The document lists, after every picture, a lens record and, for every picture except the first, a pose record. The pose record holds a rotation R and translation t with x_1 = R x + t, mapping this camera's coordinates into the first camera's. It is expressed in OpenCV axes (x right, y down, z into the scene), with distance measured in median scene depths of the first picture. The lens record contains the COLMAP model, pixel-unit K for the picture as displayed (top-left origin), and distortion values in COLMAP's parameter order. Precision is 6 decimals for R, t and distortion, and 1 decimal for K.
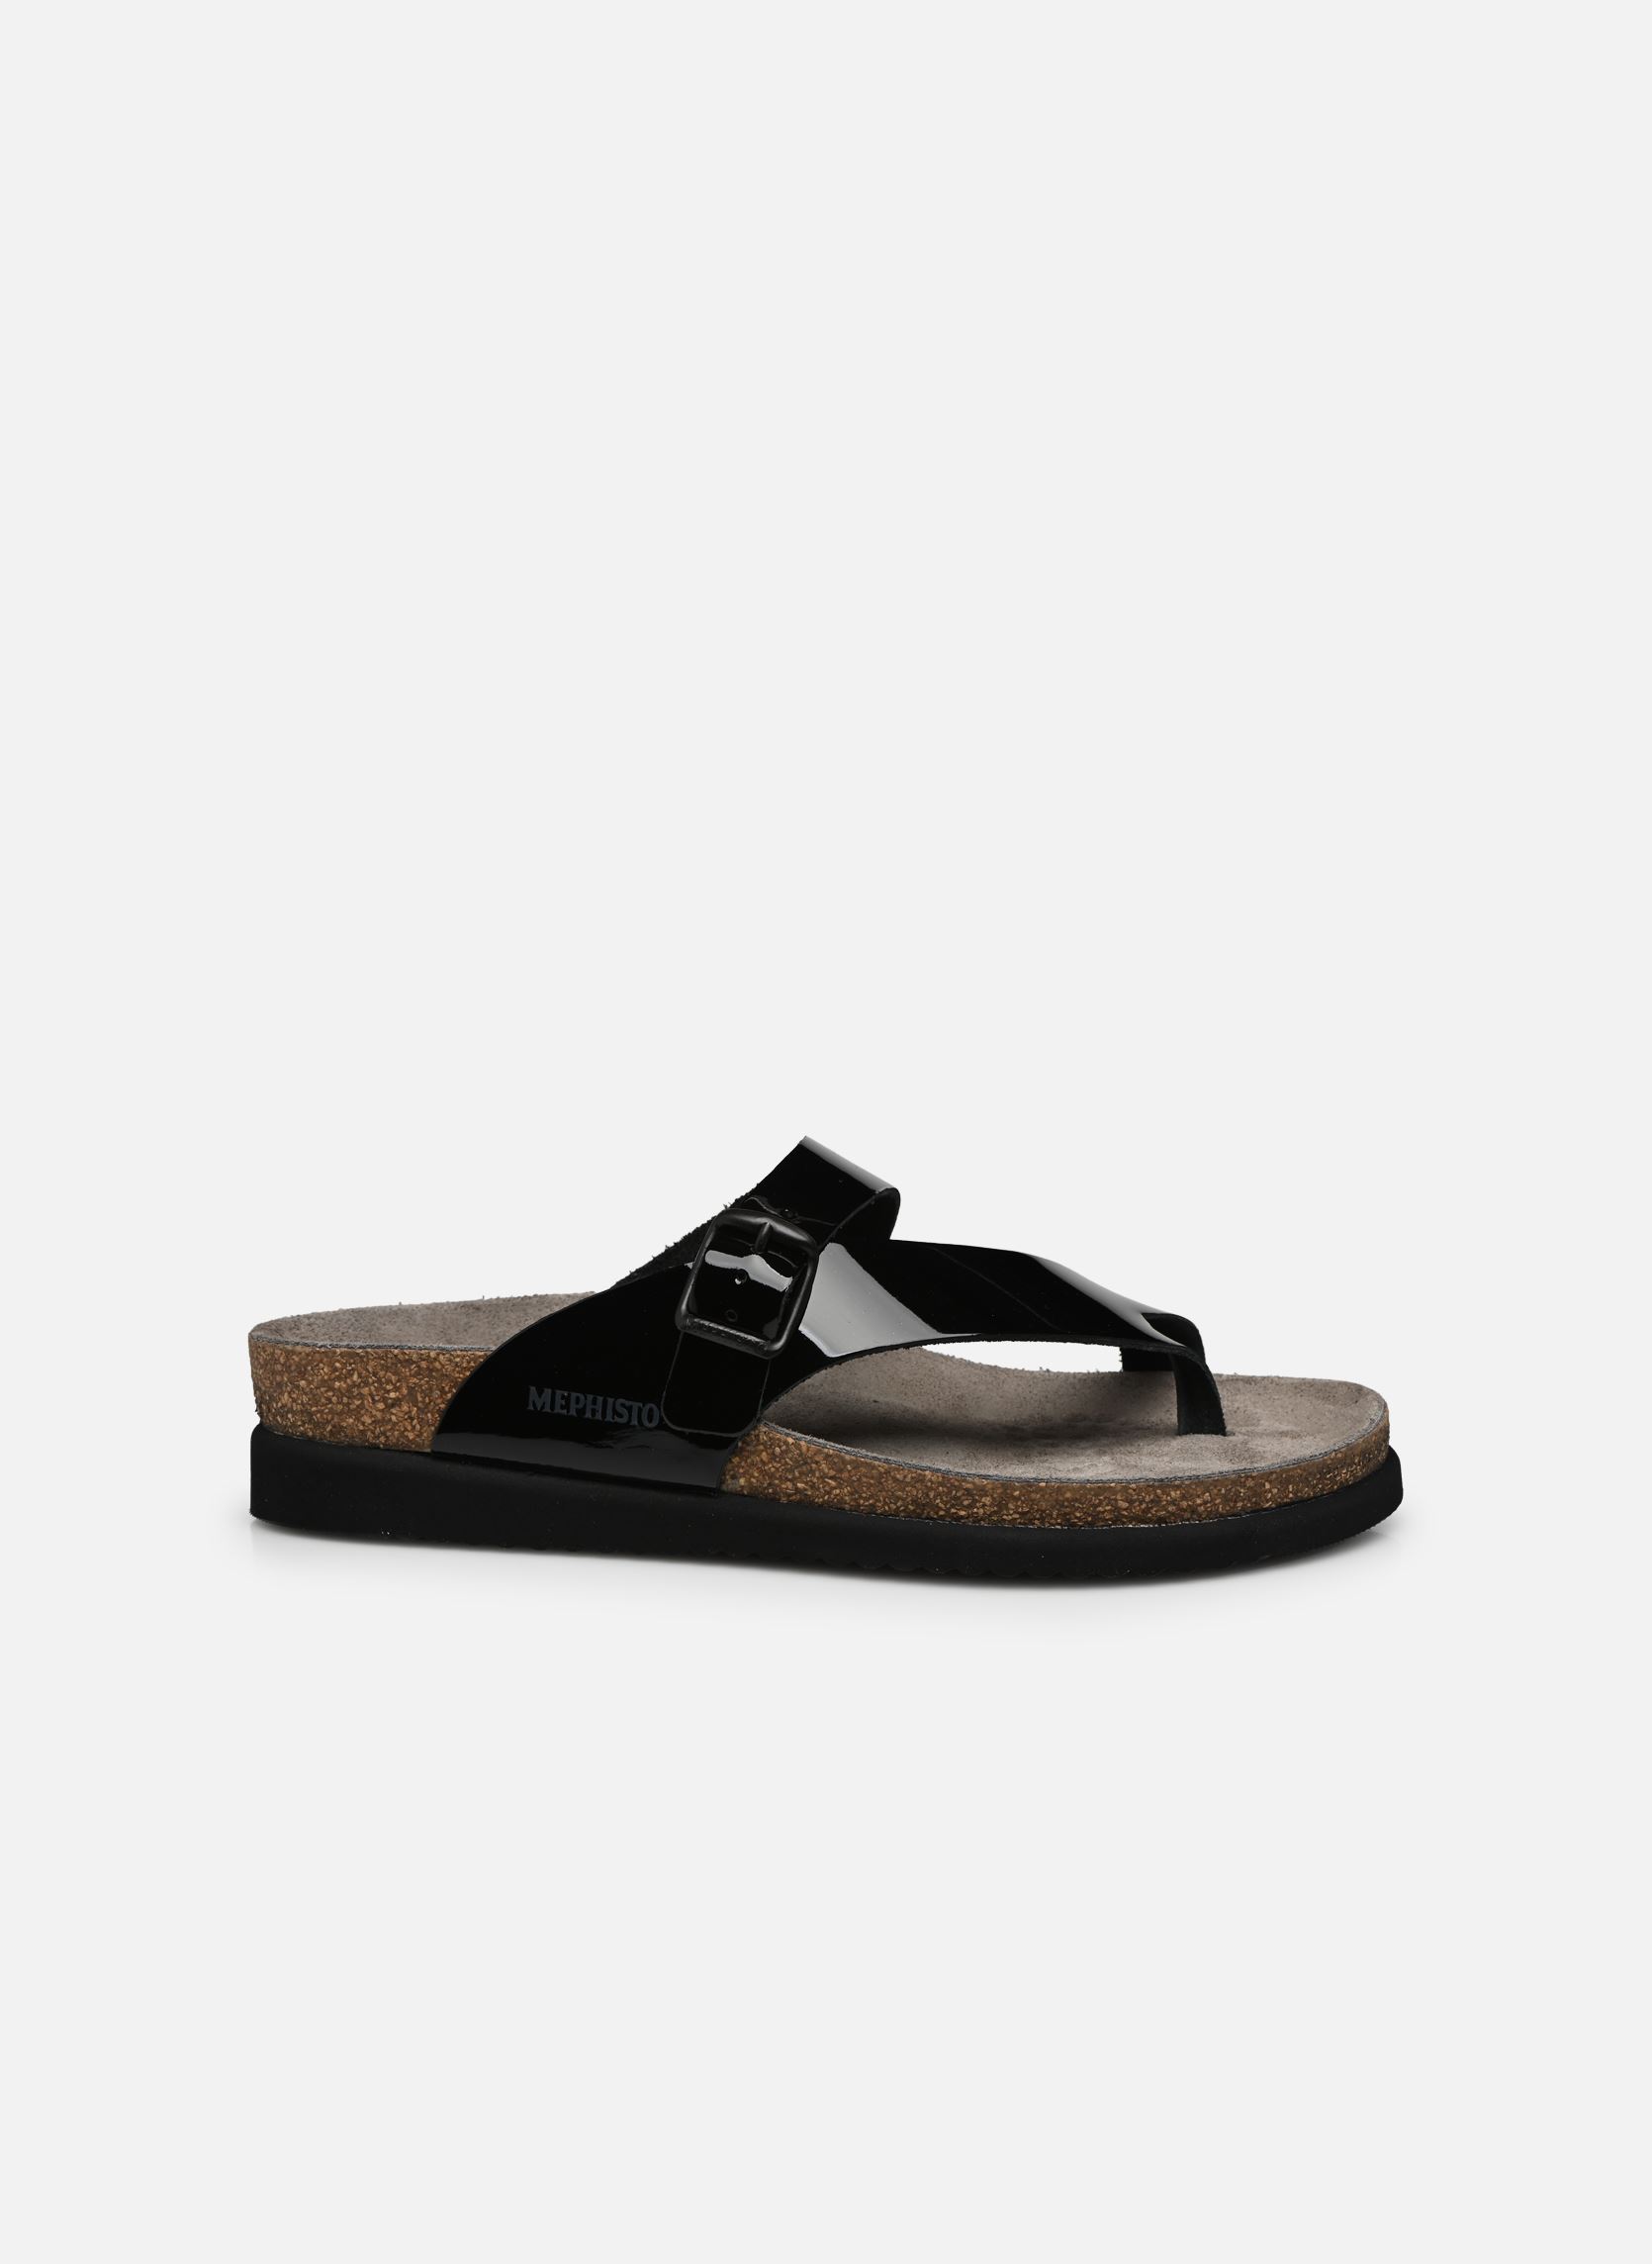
lens RADIAL K [[7187.3, 0, 826.4], [0, 7187.3, 1131.5], [0, 0, 1]] dist [-0.045345, 0.000000]
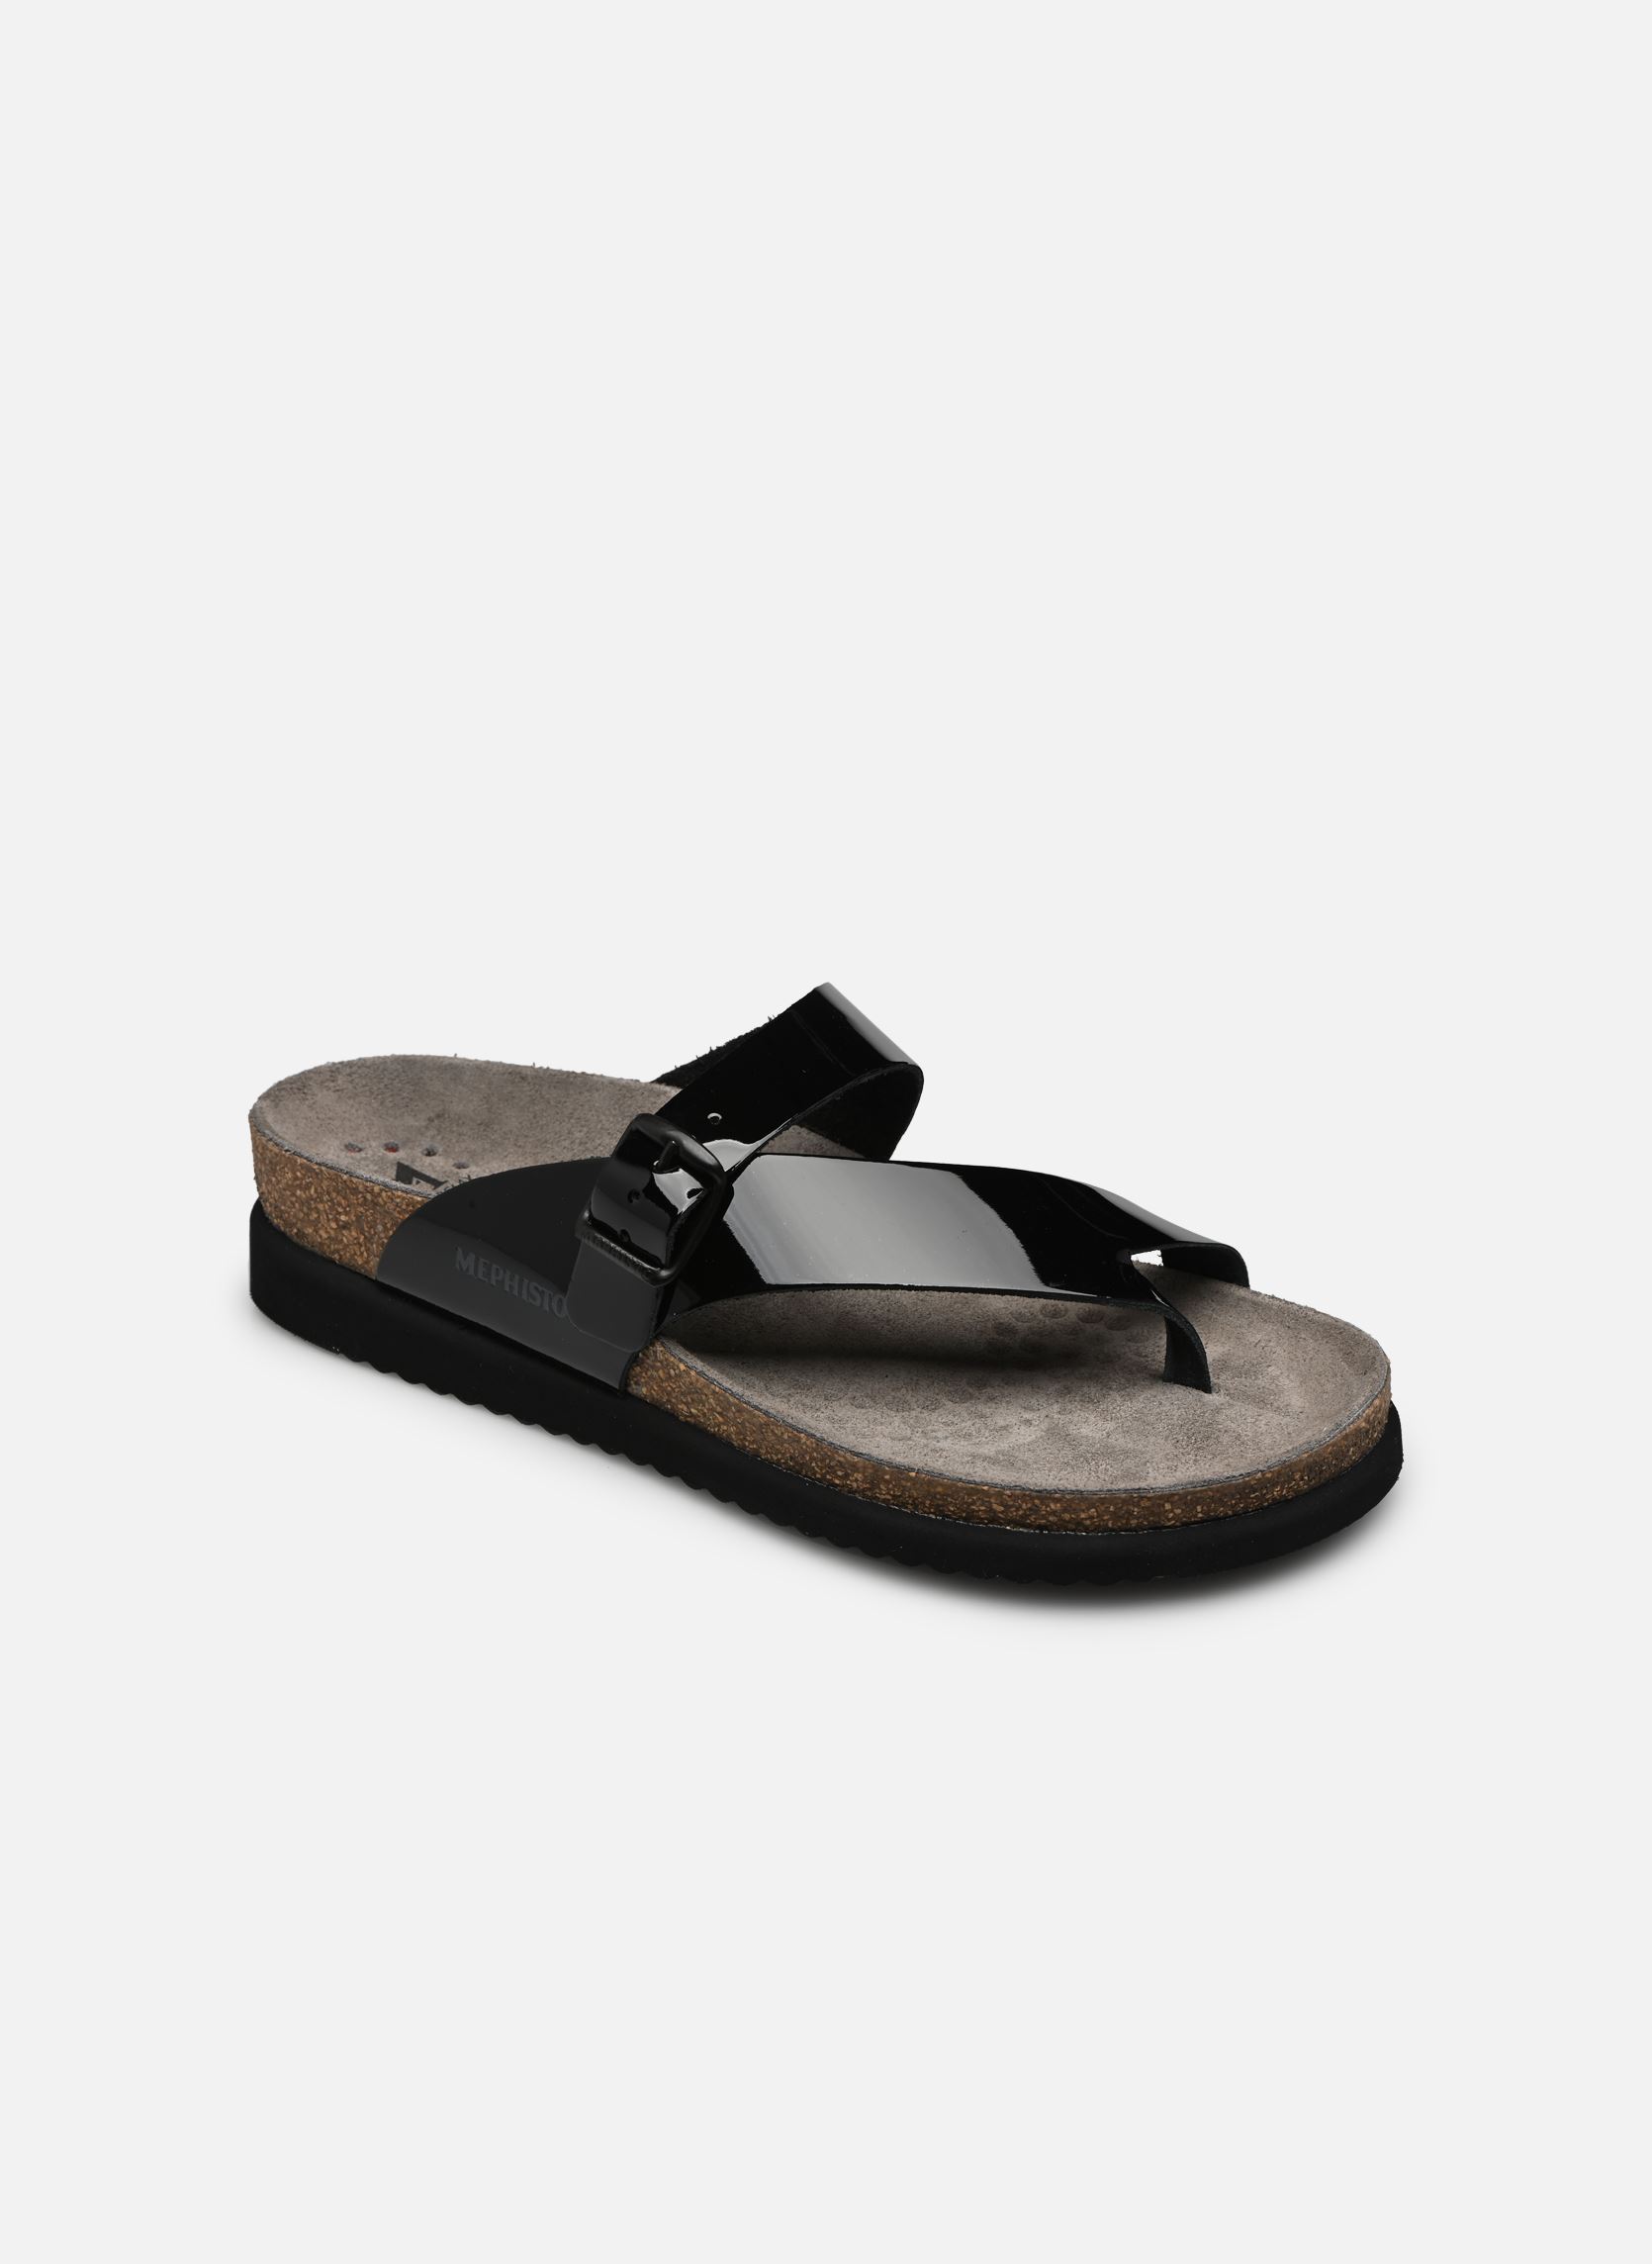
lens RADIAL K [[7187.3, 0, 826.0], [0, 7187.3, 1131.6], [0, 0, 1]] dist [-0.045345, 0.000000]
pose [[0.874490, 0.208443, -0.437971, 0.414304], [-0.007283, 0.908493, 0.417837, -0.375629], [0.484989, -0.362204, 0.795986, 0.273247]]
